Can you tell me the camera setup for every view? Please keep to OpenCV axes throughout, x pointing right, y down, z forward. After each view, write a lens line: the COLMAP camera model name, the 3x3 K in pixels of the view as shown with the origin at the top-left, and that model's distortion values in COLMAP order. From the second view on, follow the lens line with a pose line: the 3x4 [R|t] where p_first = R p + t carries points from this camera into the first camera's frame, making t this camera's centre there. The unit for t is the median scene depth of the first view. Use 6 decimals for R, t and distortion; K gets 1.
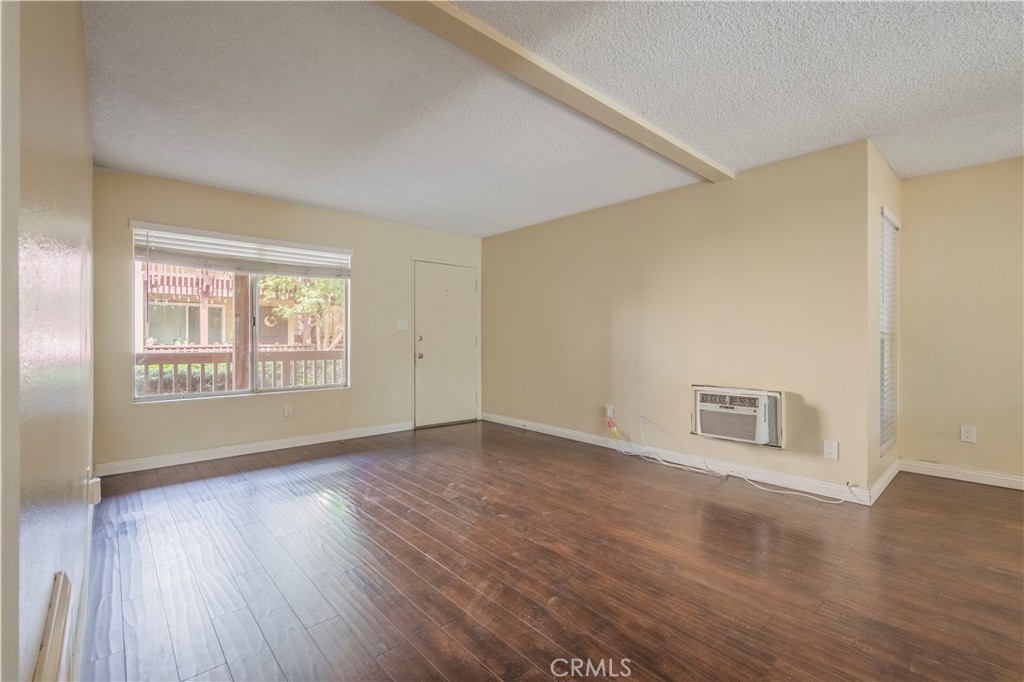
lens RADIAL K [[447.7, 0, 512.0], [0, 447.7, 341.0], [0, 0, 1]] dist [0.000499, -0.000006]
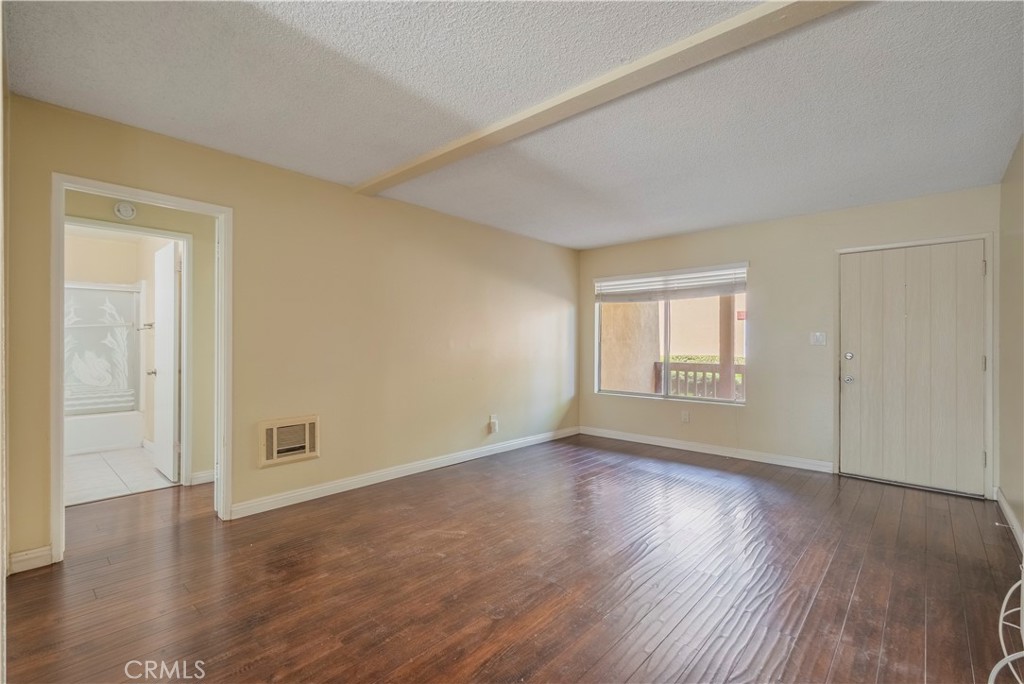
lens RADIAL K [[457.6, 0, 514.5], [0, 457.6, 348.0], [0, 0, 1]] dist [-0.000124, -0.000039]
pose [[0.102623, 0.007514, -0.994692, 0.647897], [-0.013672, 0.999888, 0.006143, -0.022330], [0.994626, 0.012969, 0.102715, 0.471653]]
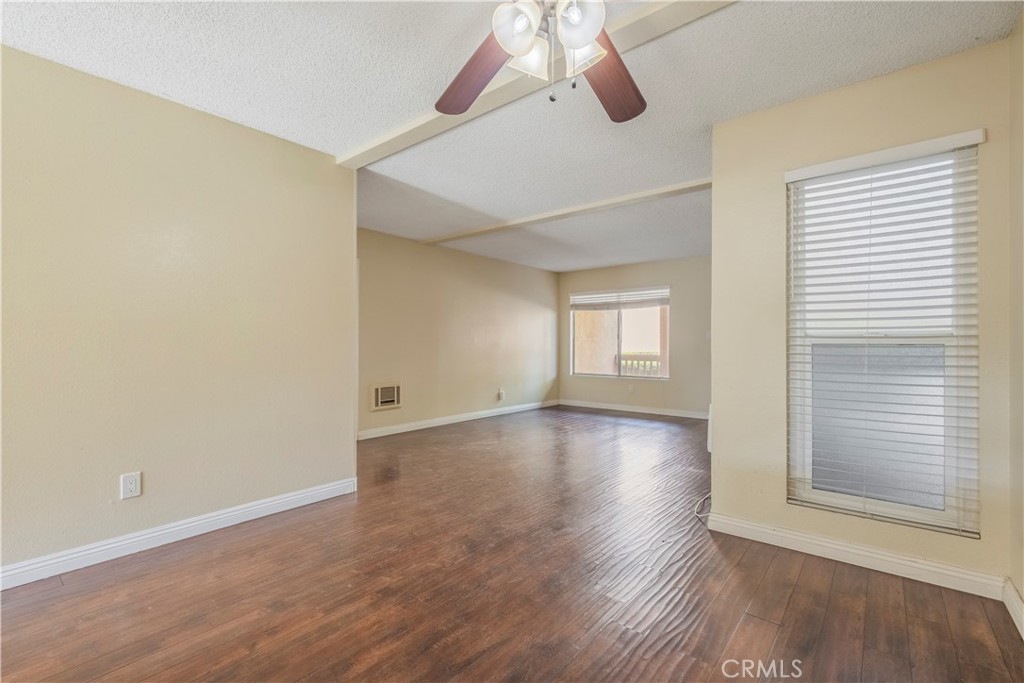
lens RADIAL K [[457.6, 0, 514.5], [0, 457.6, 347.5], [0, 0, 1]] dist [-0.000124, -0.000039]
pose [[0.147485, 0.004905, -0.989052, 1.190460], [-0.012166, 0.999921, 0.003145, -0.000626], [0.988989, 0.011569, 0.147533, 0.333368]]
